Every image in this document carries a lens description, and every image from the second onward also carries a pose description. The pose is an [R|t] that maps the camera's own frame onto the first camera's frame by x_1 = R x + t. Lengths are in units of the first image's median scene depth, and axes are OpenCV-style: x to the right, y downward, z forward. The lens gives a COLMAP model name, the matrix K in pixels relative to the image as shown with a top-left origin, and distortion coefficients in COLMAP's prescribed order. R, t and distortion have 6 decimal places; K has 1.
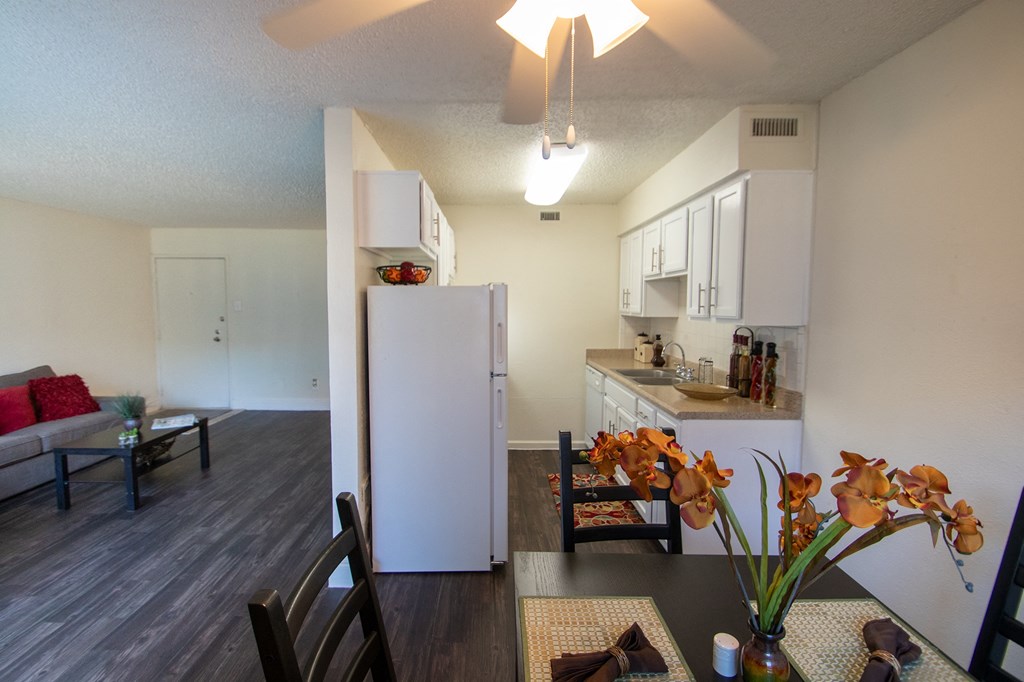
lens RADIAL K [[472.6, 0, 503.3], [0, 472.6, 338.2], [0, 0, 1]] dist [0.001433, -0.006671]
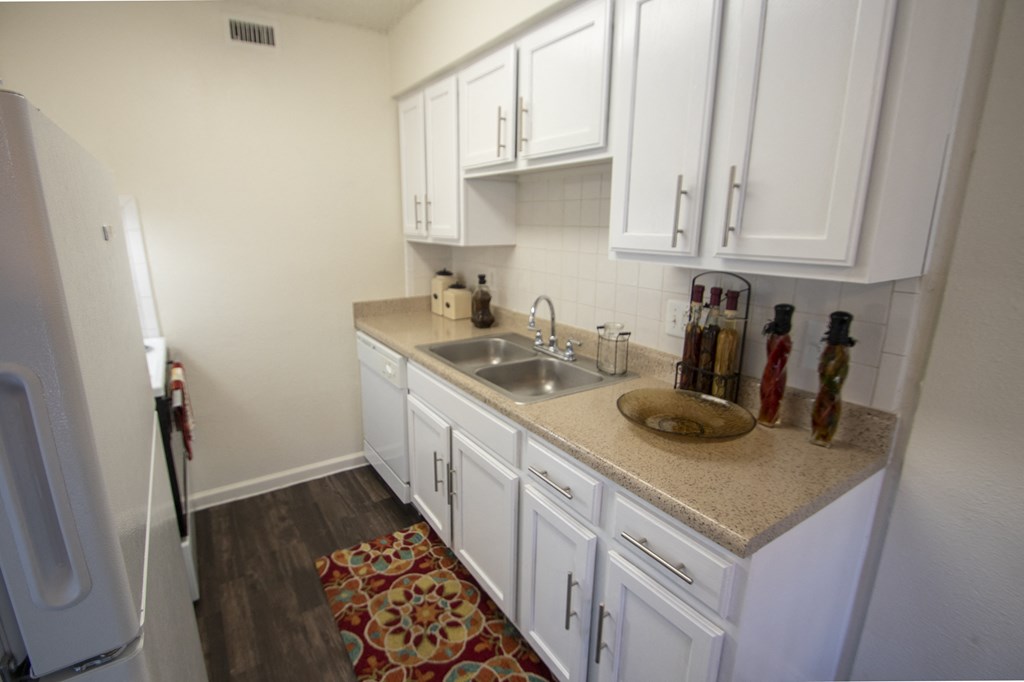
lens RADIAL K [[472.6, 0, 503.3], [0, 472.6, 338.2], [0, 0, 1]] dist [0.001433, -0.006671]
pose [[0.843744, -0.125941, 0.521762, 0.030050], [0.034506, 0.982799, 0.181425, -0.038208], [-0.535636, -0.135072, 0.833576, 0.496428]]
